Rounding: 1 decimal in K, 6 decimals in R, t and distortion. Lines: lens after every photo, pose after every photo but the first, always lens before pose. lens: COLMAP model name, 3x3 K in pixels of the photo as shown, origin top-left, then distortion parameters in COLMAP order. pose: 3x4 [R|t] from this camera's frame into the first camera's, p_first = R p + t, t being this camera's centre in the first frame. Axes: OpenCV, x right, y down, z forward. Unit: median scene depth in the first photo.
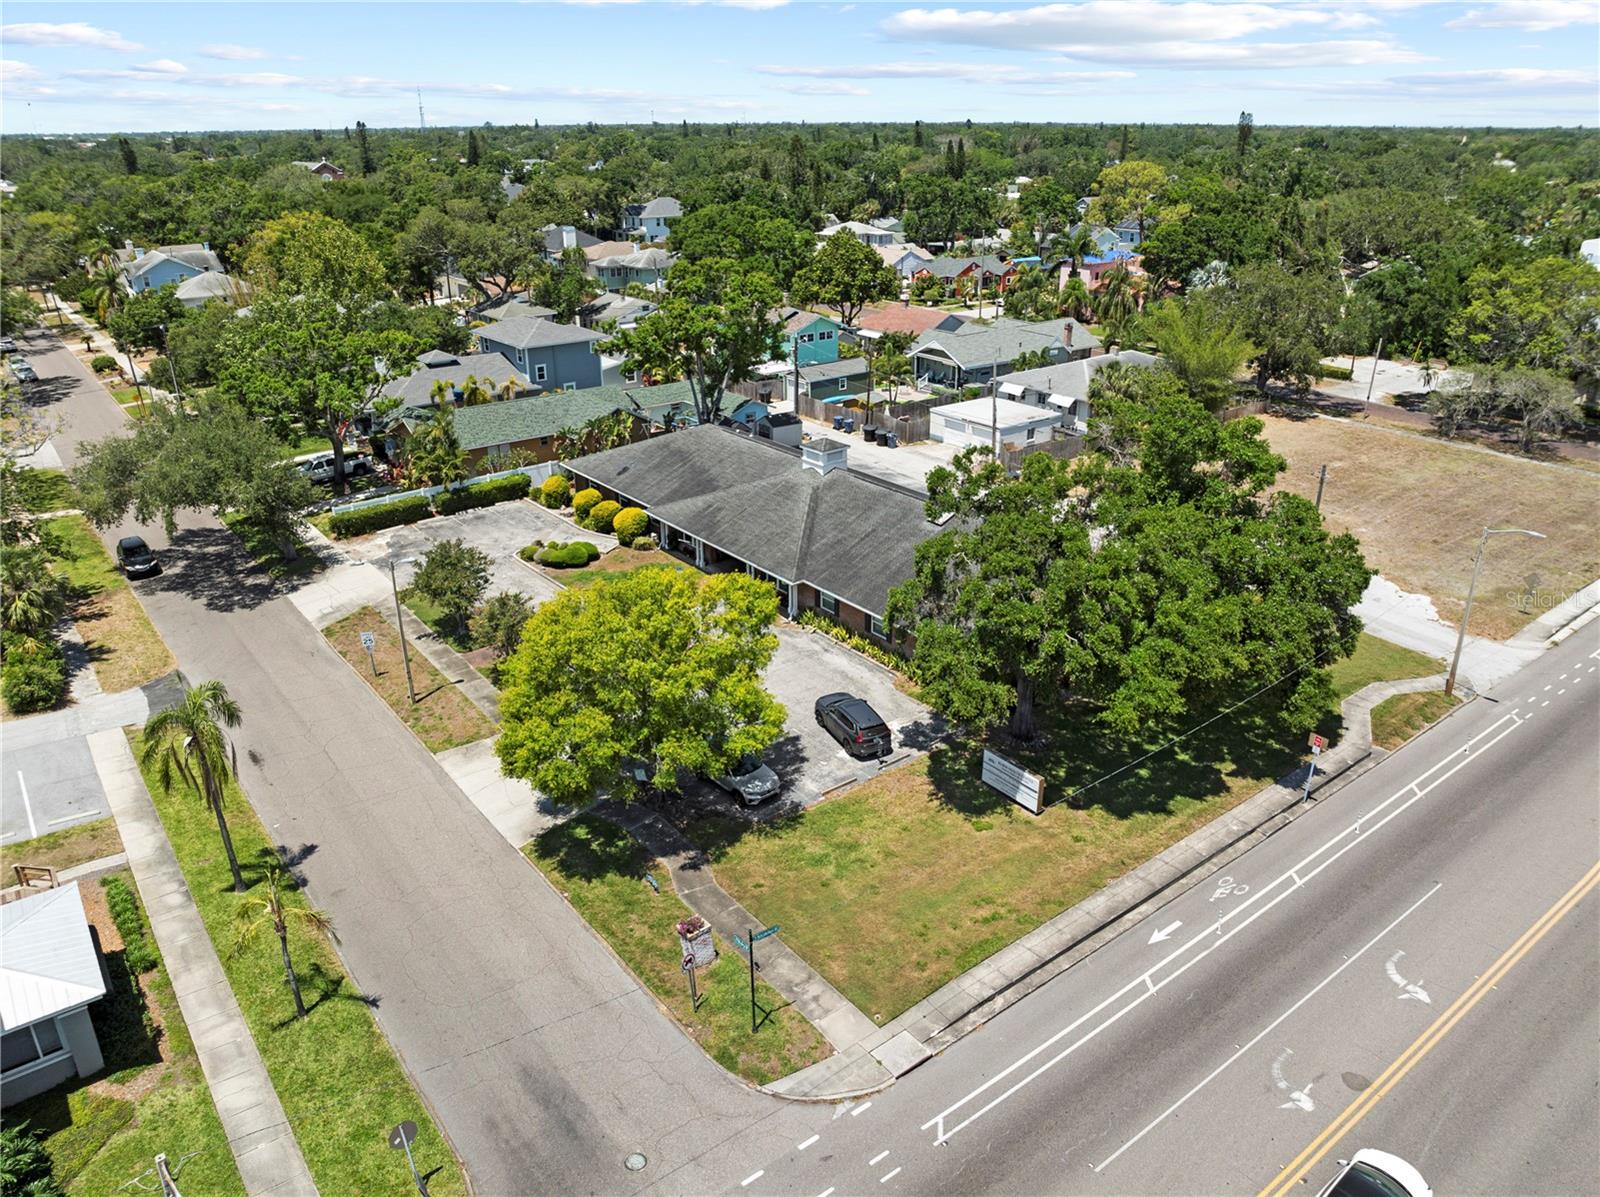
lens RADIAL K [[1137.5, 0, 810.3], [0, 1137.5, 603.4], [0, 0, 1]] dist [-0.047584, -0.000870]
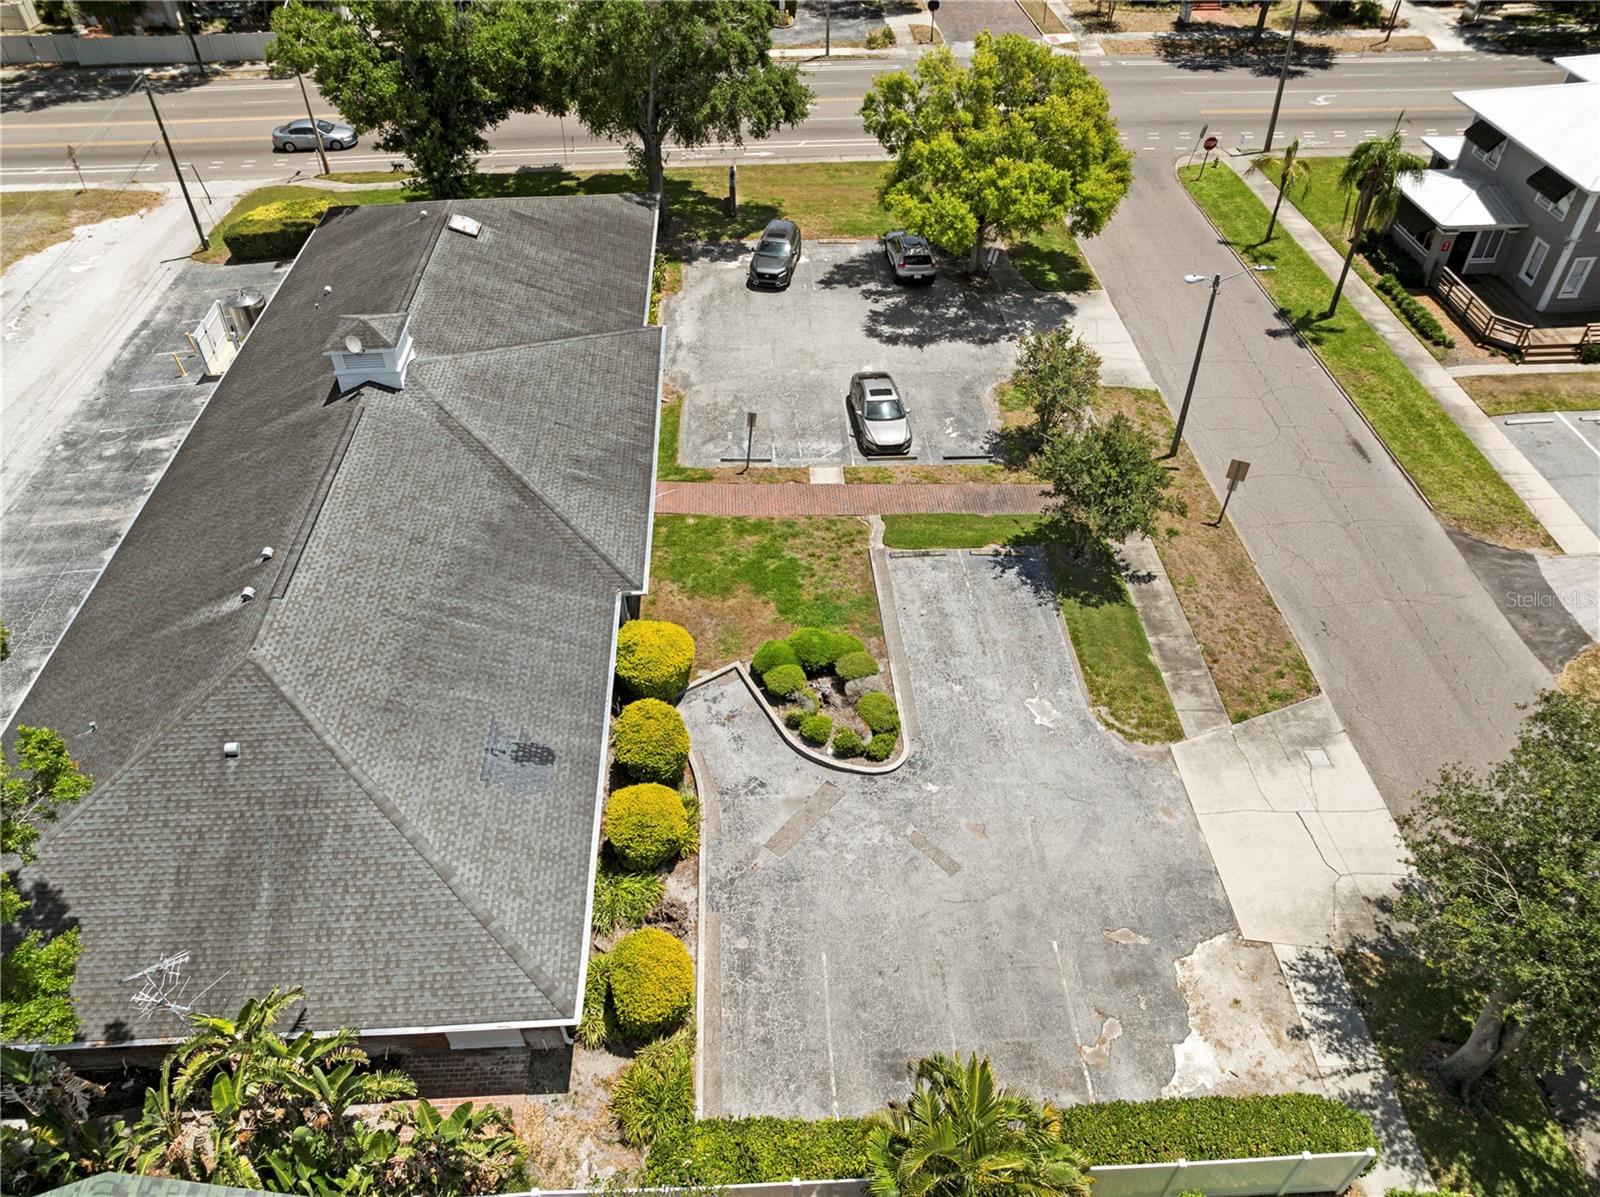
lens RADIAL K [[1133.5, 0, 801.3], [0, 1133.5, 597.5], [0, 0, 1]] dist [-0.061926, 0.034881]
pose [[-0.820324, -0.373219, 0.433332, -0.553963], [0.239321, 0.464150, 0.852813, -0.634716], [-0.519417, 0.803288, -0.291434, 1.552473]]
